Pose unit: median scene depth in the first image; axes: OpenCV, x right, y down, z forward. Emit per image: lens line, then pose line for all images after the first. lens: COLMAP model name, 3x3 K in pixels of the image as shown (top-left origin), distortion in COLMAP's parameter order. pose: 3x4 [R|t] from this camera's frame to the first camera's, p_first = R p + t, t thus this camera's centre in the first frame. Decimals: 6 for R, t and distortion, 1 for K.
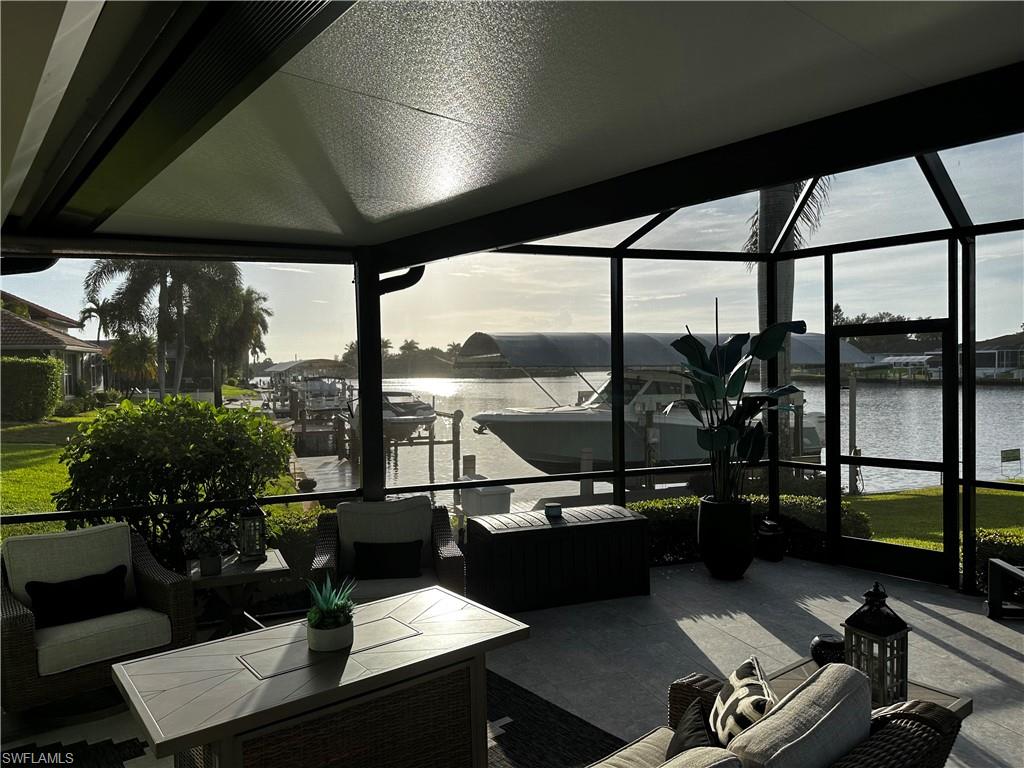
lens RADIAL K [[720.3, 0, 512.0], [0, 720.3, 384.0], [0, 0, 1]] dist [-0.003100, -0.004327]
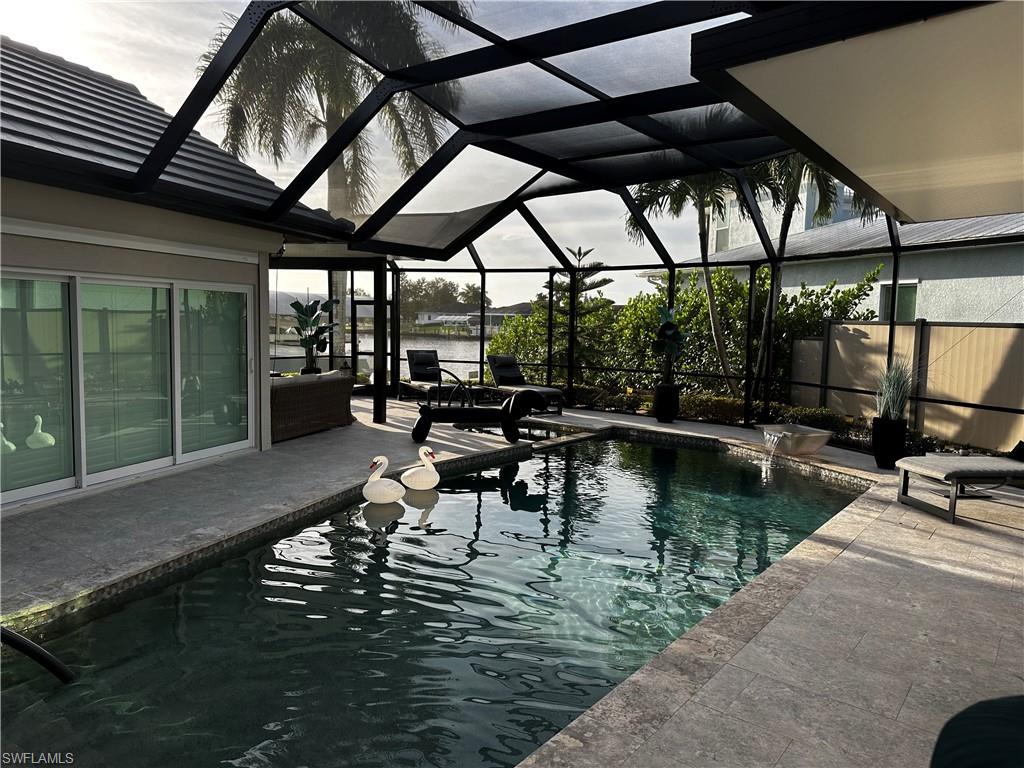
lens RADIAL K [[720.3, 0, 512.0], [0, 720.3, 384.0], [0, 0, 1]] dist [-0.003100, -0.004327]
pose [[0.840985, -0.015511, 0.540837, -0.353982], [-0.019416, 0.998080, 0.058816, 0.042607], [-0.540711, -0.059964, 0.839069, -1.111907]]
